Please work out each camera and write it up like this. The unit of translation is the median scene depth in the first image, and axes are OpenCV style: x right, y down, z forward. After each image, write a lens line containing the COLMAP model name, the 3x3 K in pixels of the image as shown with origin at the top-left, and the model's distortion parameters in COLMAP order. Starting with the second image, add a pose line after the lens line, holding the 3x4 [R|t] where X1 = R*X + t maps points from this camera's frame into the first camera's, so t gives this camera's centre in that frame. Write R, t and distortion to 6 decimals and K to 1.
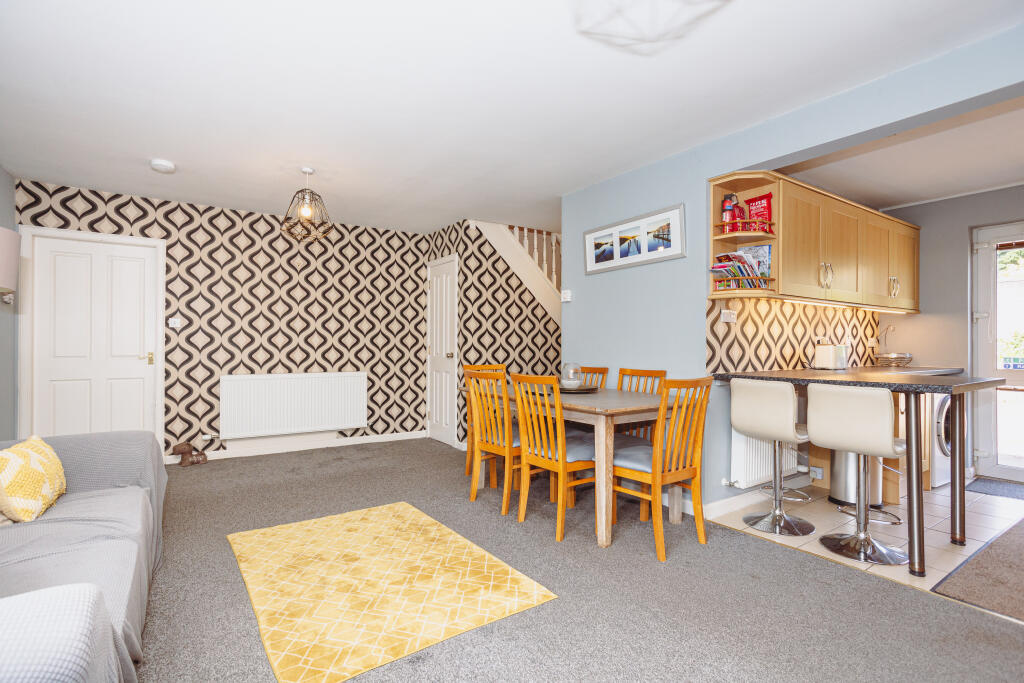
lens RADIAL K [[503.8, 0, 504.6], [0, 503.8, 341.1], [0, 0, 1]] dist [-0.048996, 0.038427]
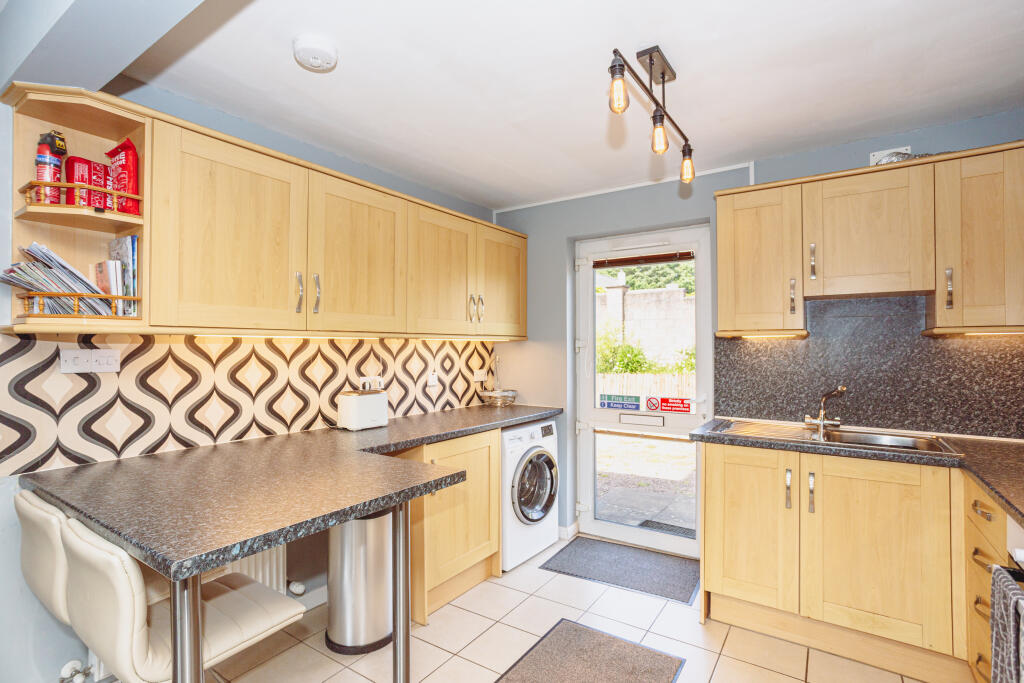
lens RADIAL K [[503.8, 0, 504.6], [0, 503.8, 341.1], [0, 0, 1]] dist [-0.048996, 0.038427]
pose [[0.929453, 0.000510, 0.368941, 0.515916], [0.000942, 0.999992, -0.003757, -0.053219], [-0.368941, 0.003840, 0.929445, 0.252951]]
